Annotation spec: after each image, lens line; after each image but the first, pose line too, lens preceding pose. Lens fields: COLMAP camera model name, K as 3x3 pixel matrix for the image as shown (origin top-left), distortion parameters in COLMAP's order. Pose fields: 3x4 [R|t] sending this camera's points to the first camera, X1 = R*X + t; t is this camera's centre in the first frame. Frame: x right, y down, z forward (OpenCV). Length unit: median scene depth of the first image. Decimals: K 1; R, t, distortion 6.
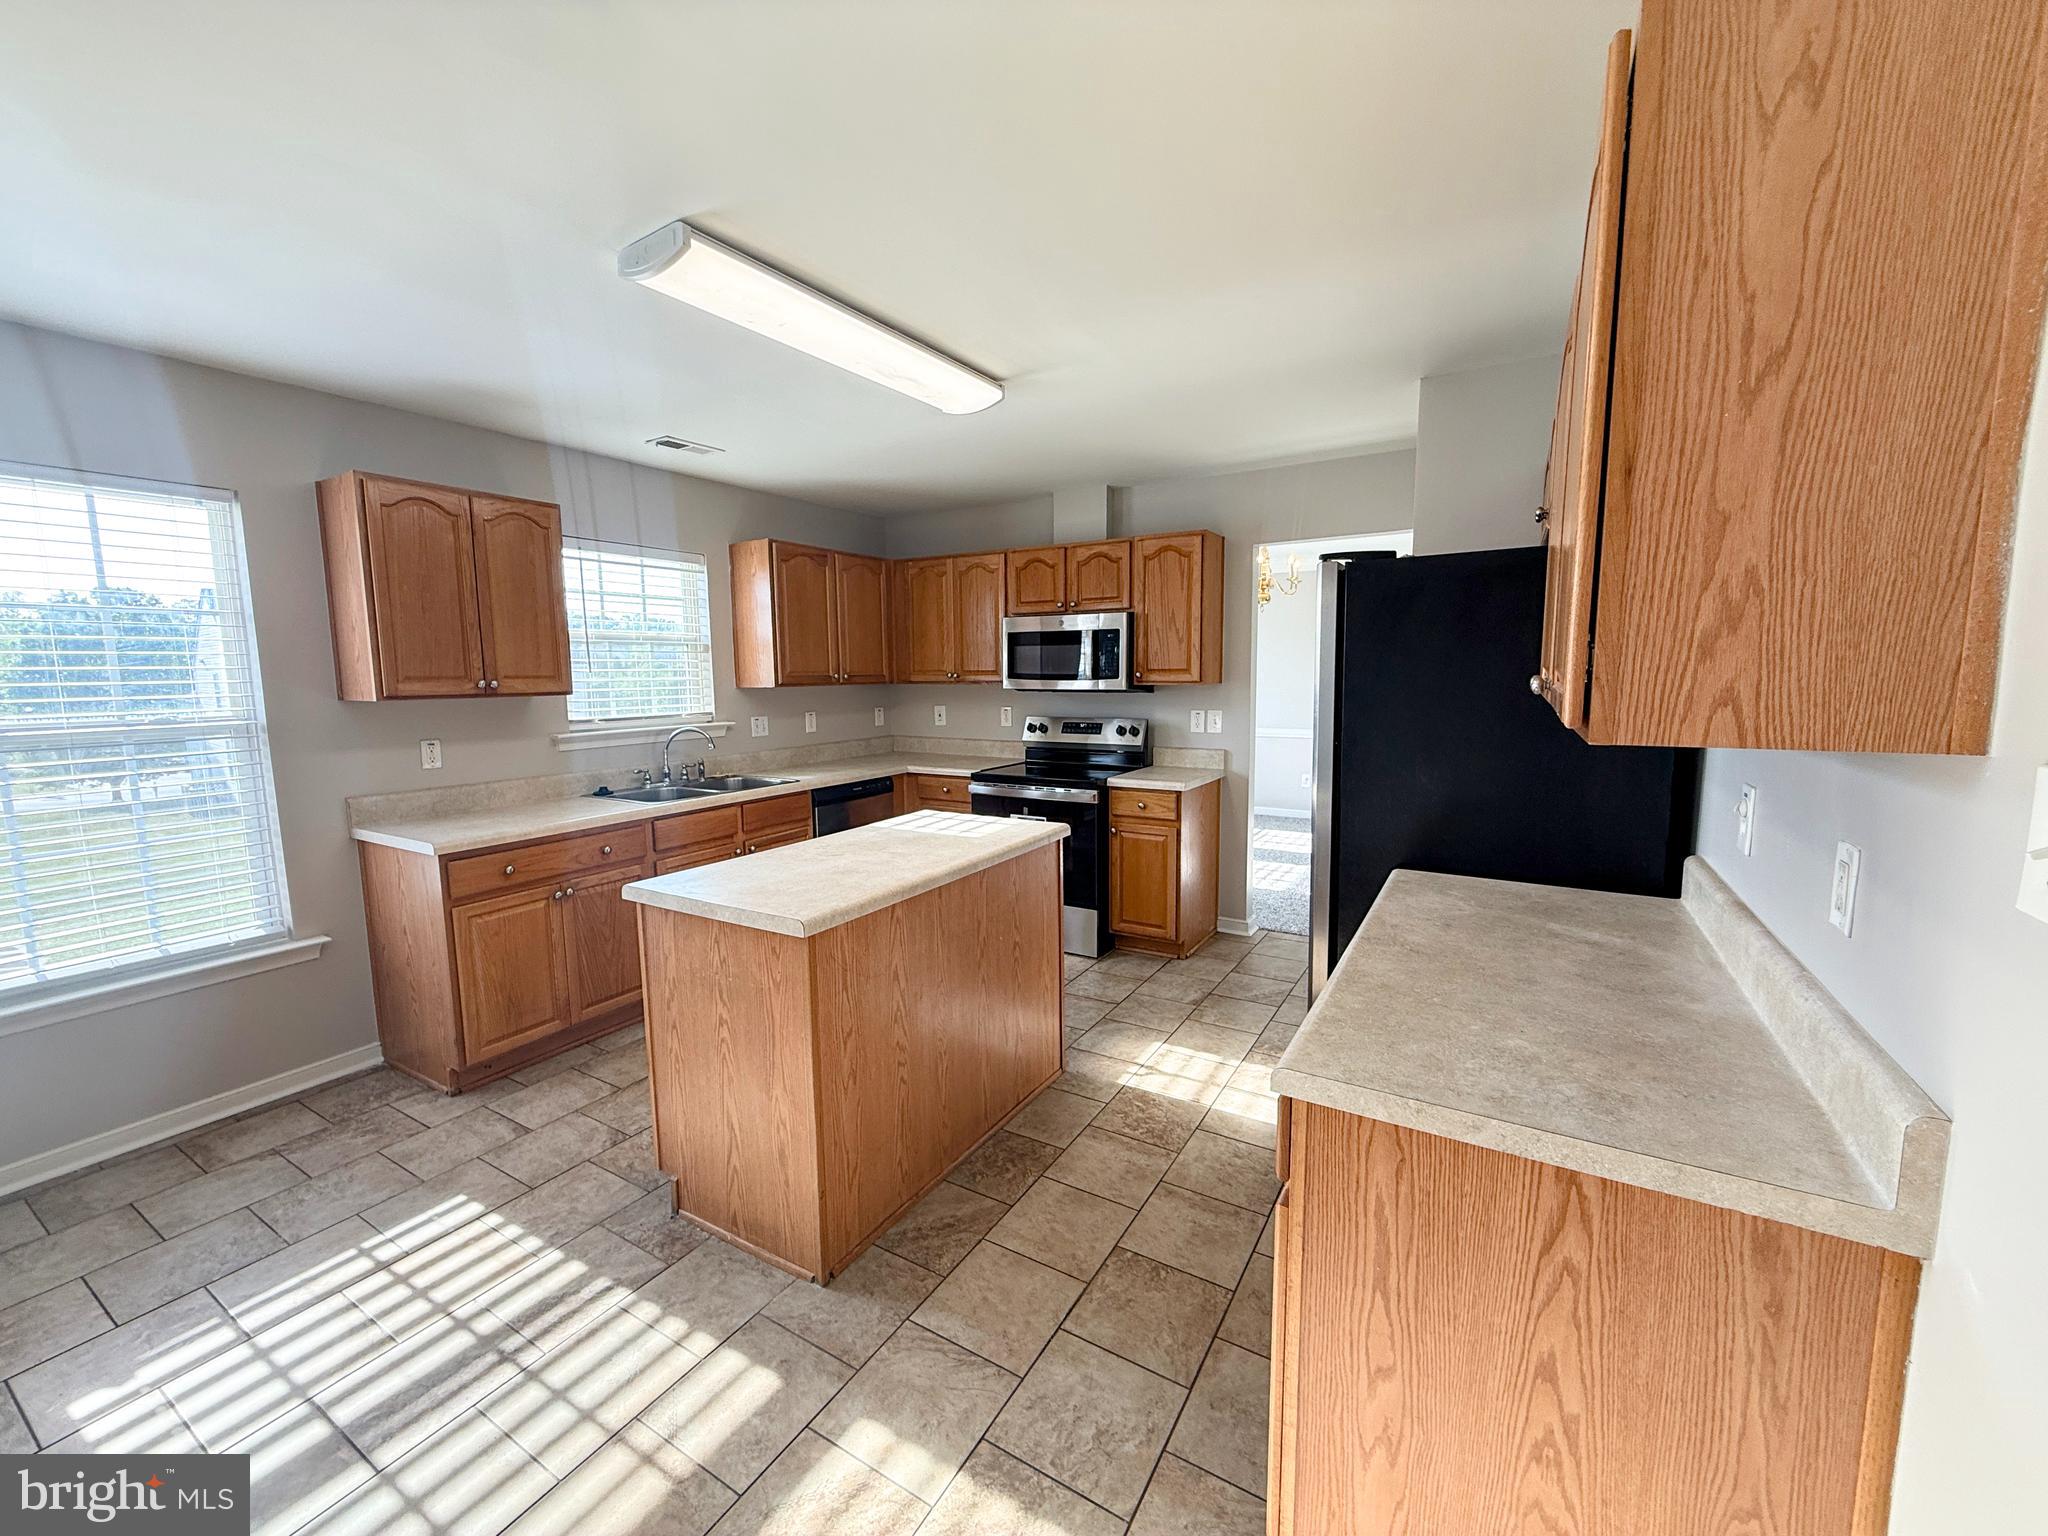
lens RADIAL K [[820.1, 0, 1022.5], [0, 820.1, 768.6], [0, 0, 1]] dist [-0.000957, 0.000534]
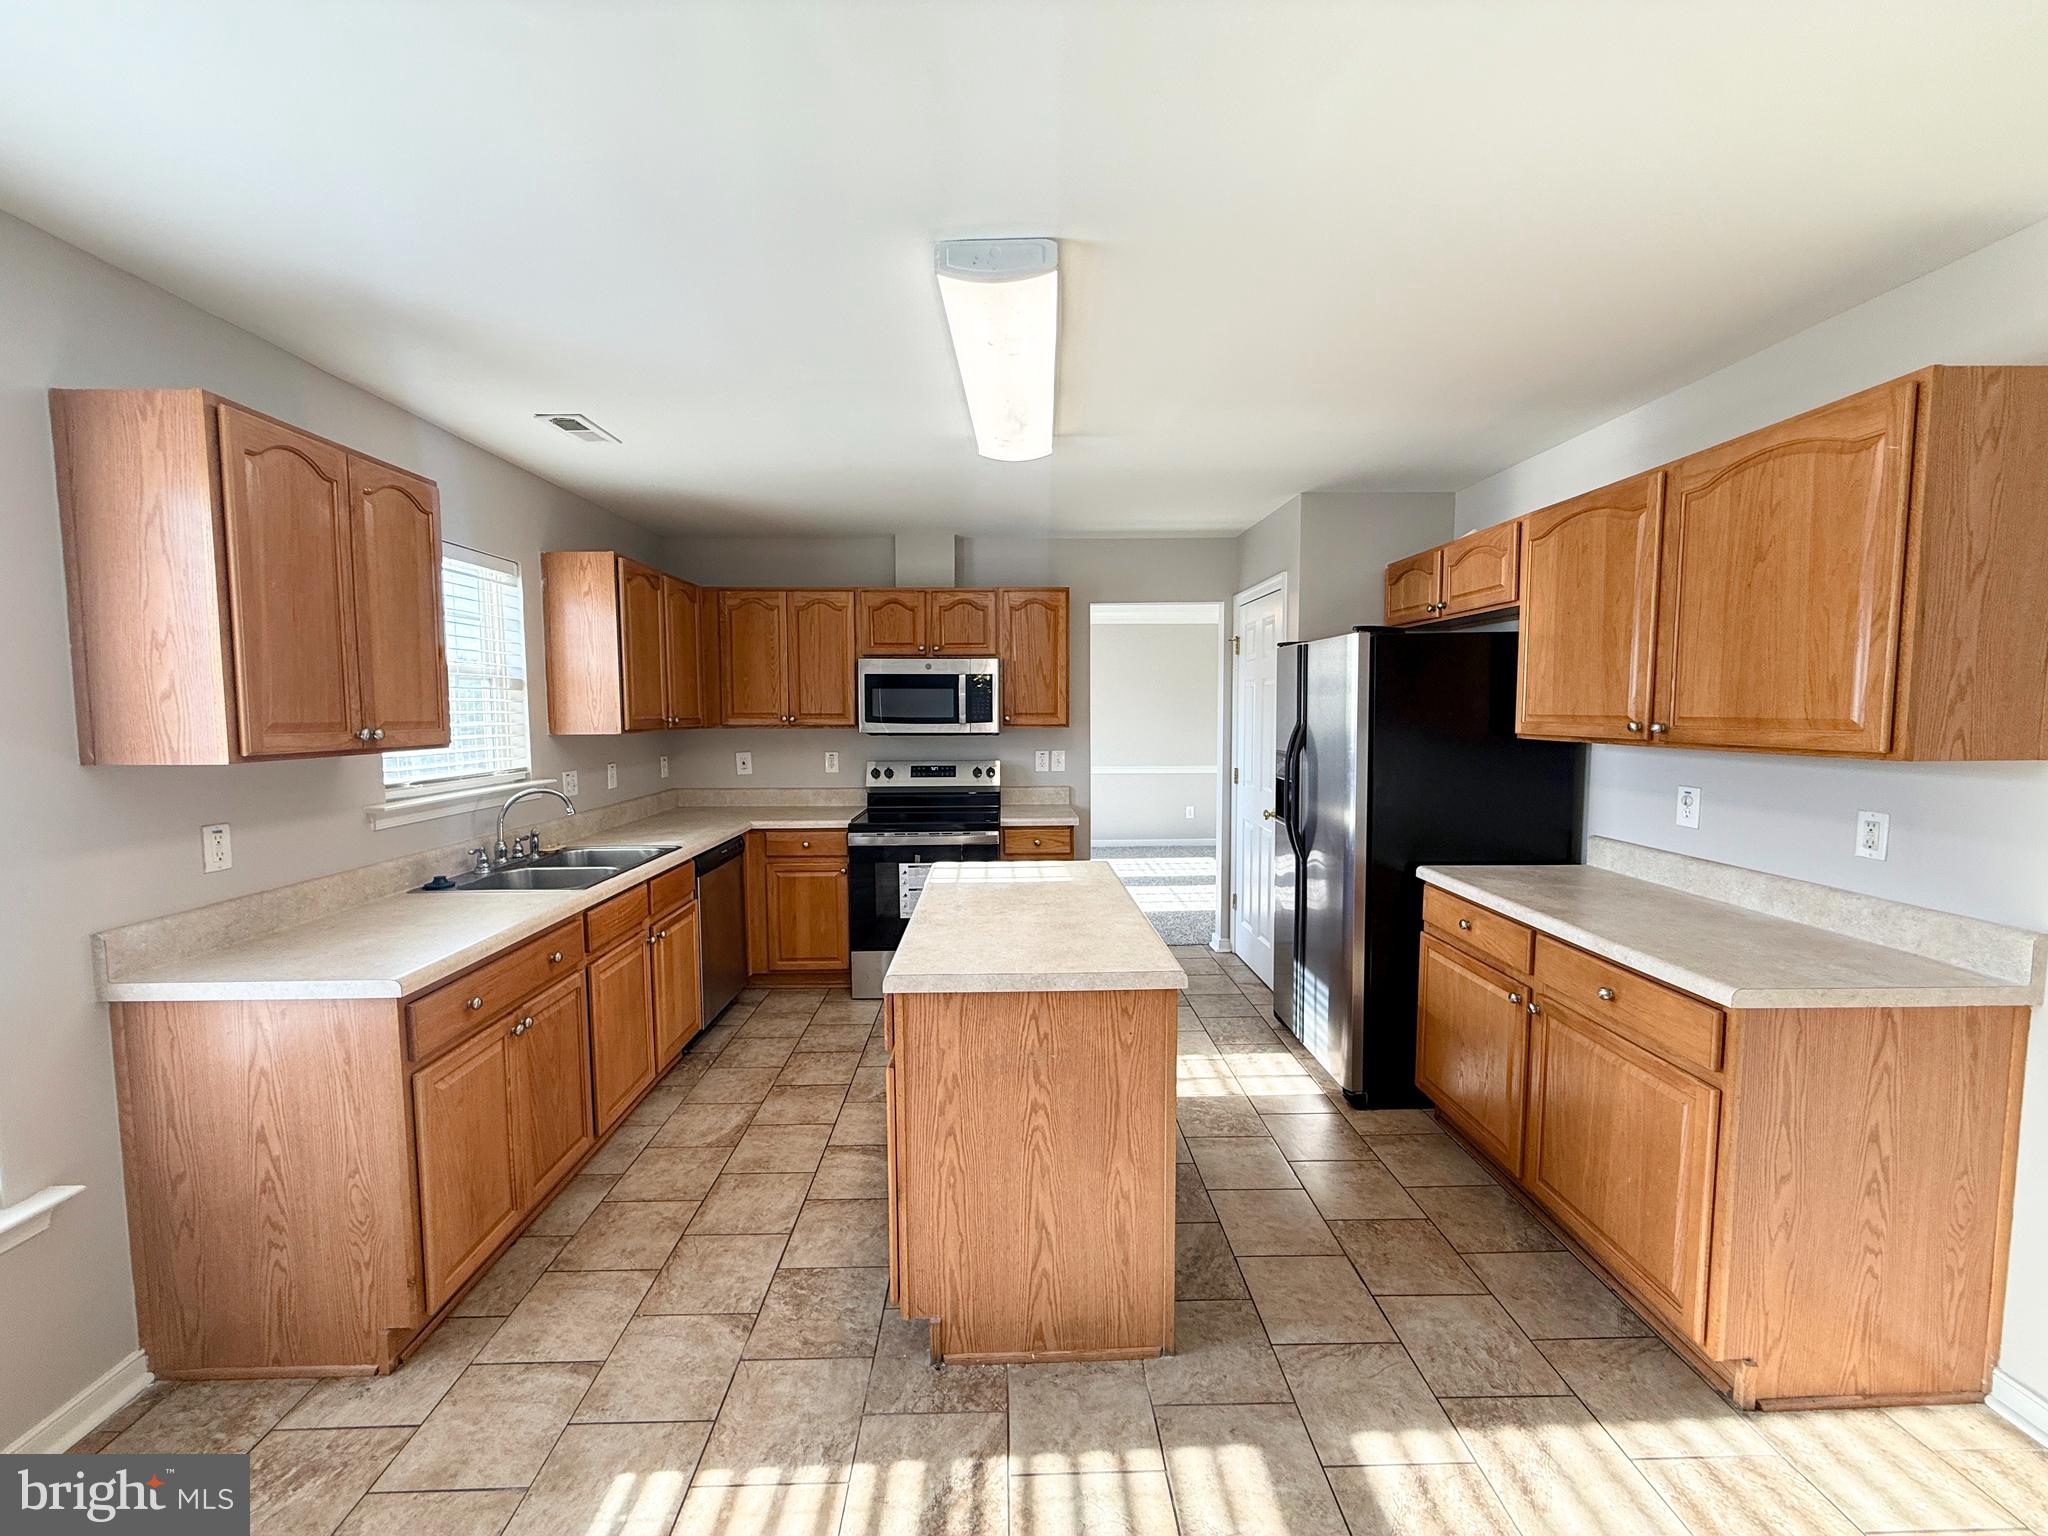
lens RADIAL K [[820.1, 0, 1022.5], [0, 820.1, 767.5], [0, 0, 1]] dist [-0.000957, 0.000534]
pose [[0.844961, -0.033130, 0.533801, -0.640223], [0.060218, 0.997626, -0.033404, -0.024695], [-0.531427, 0.060369, 0.844950, 0.174459]]
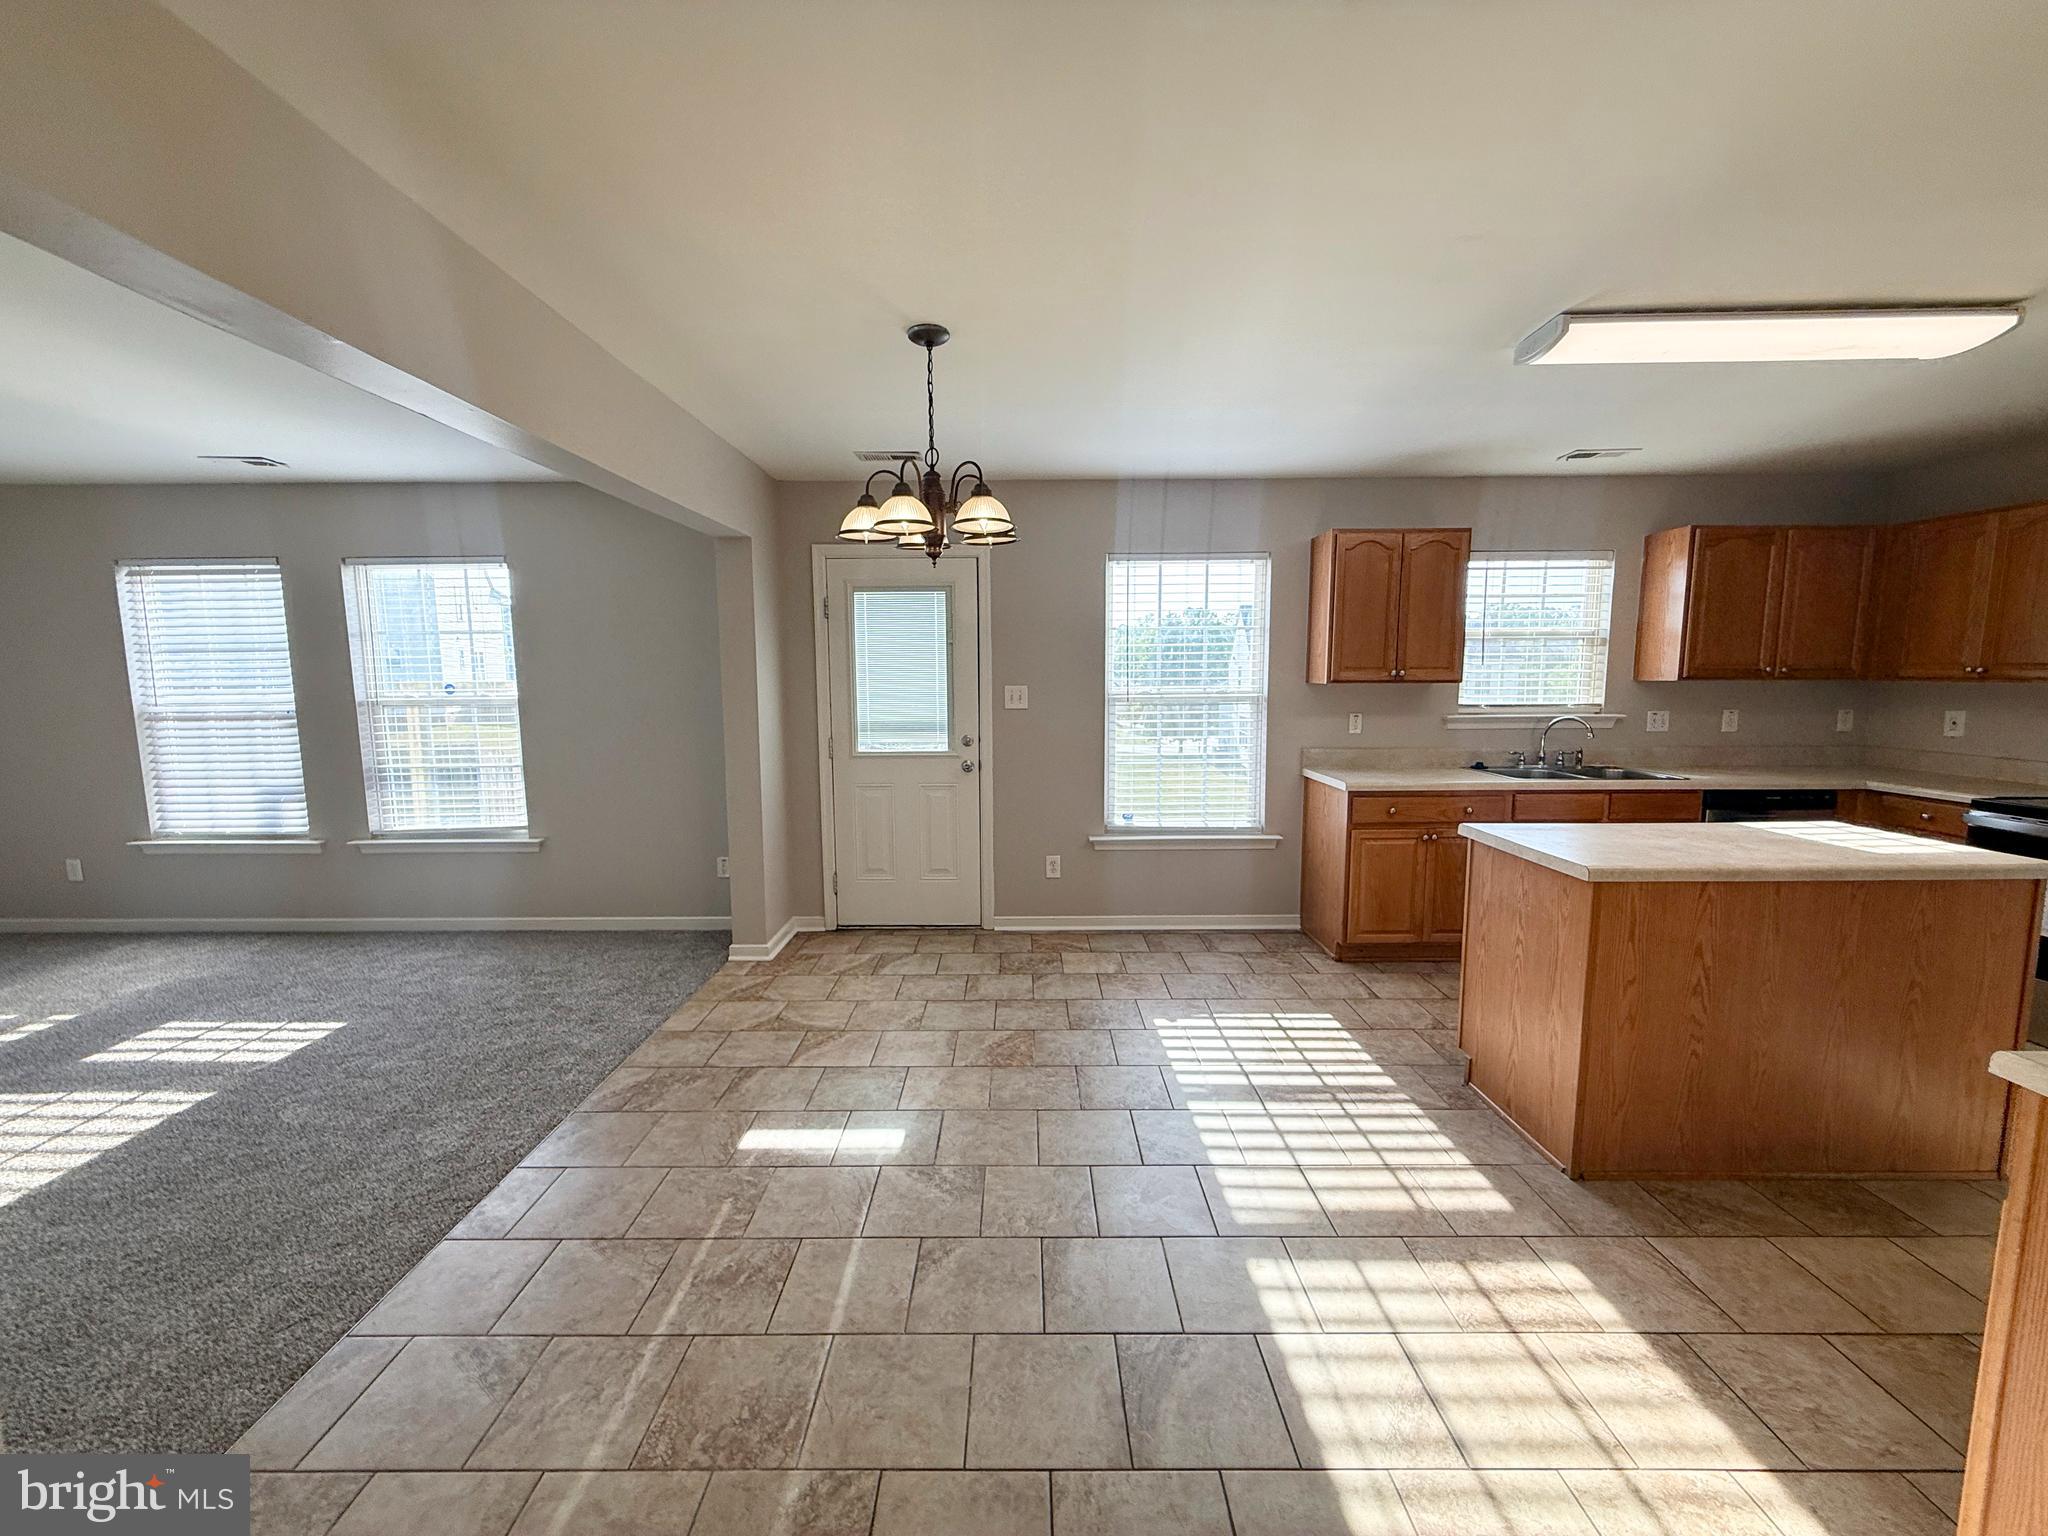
lens RADIAL K [[820.1, 0, 1018.3], [0, 820.1, 766.6], [0, 0, 1]] dist [-0.000957, 0.000534]
pose [[0.509446, 0.106432, -0.853895, 0.216919], [-0.103202, 0.992716, 0.062164, 0.033503], [0.854292, 0.056455, 0.516719, -0.240523]]
